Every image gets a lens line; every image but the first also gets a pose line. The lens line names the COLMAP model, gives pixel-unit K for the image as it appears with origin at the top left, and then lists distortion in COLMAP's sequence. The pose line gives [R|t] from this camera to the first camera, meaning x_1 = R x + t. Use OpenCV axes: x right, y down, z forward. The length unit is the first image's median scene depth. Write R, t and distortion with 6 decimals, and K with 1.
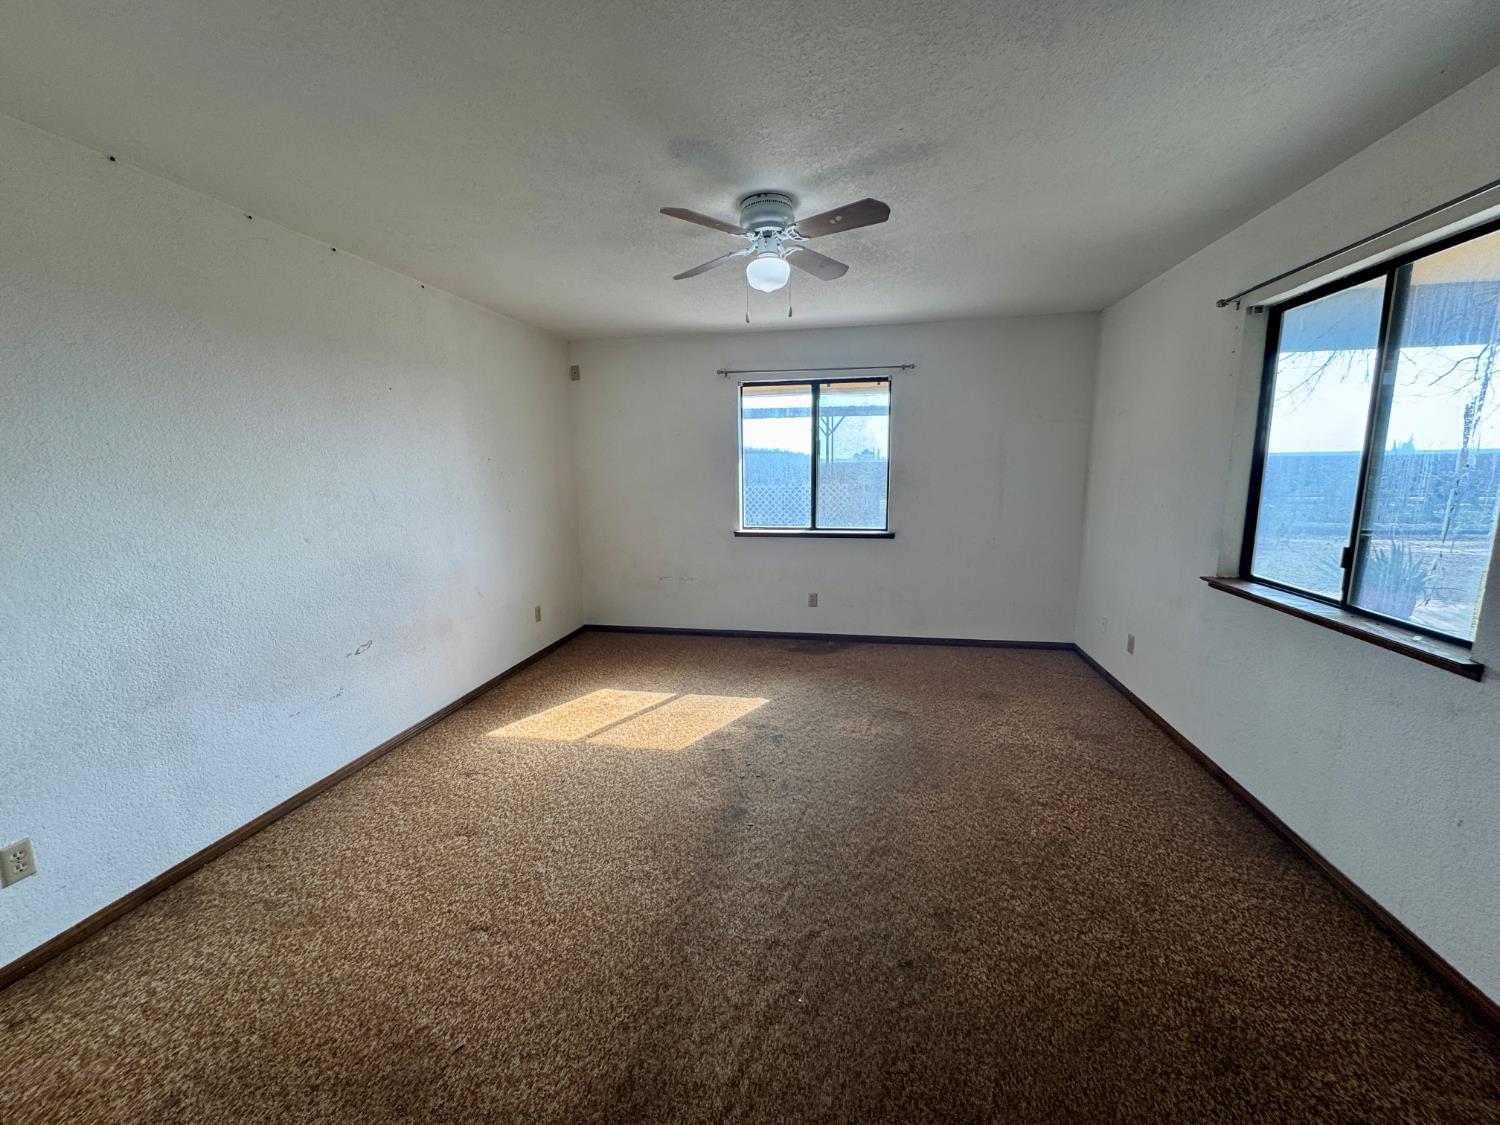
lens RADIAL K [[595.2, 0, 750.7], [0, 595.2, 560.1], [0, 0, 1]] dist [-0.001665, -0.000203]
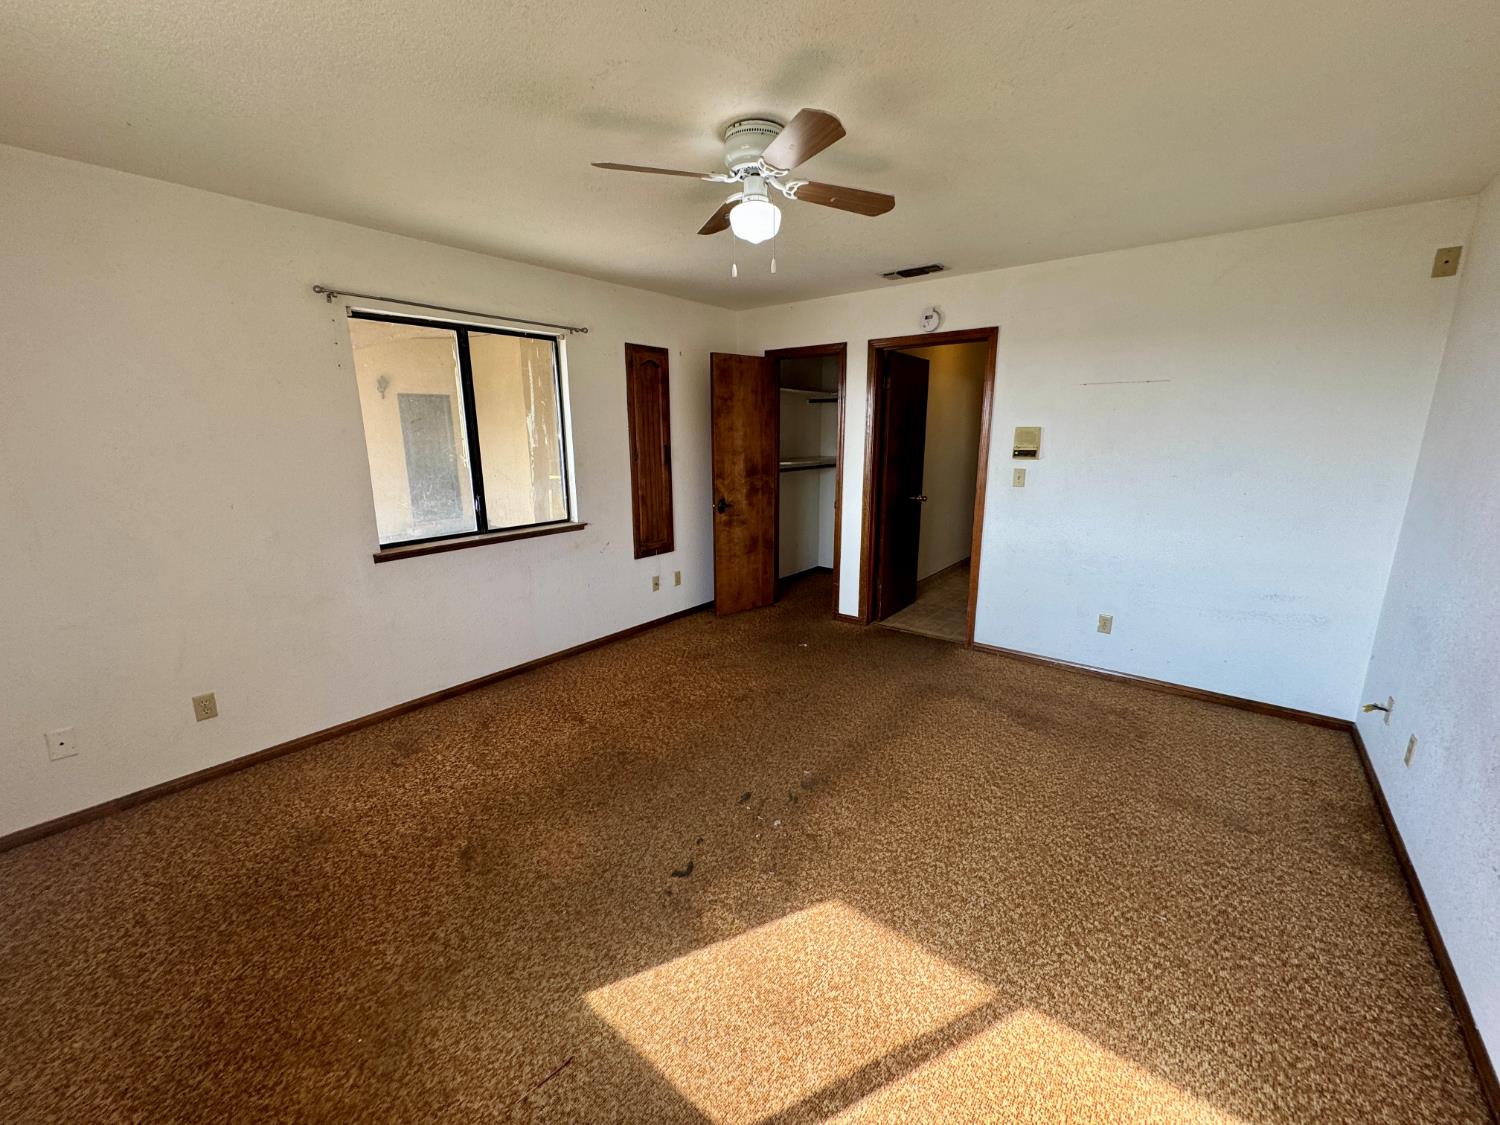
lens RADIAL K [[595.2, 0, 750.0], [0, 595.2, 563.9], [0, 0, 1]] dist [-0.001665, -0.000203]
pose [[-0.883267, -0.083791, 0.461323, -0.298756], [0.093828, 0.932412, 0.349004, -0.242604], [-0.459387, 0.351548, -0.815707, 1.406643]]
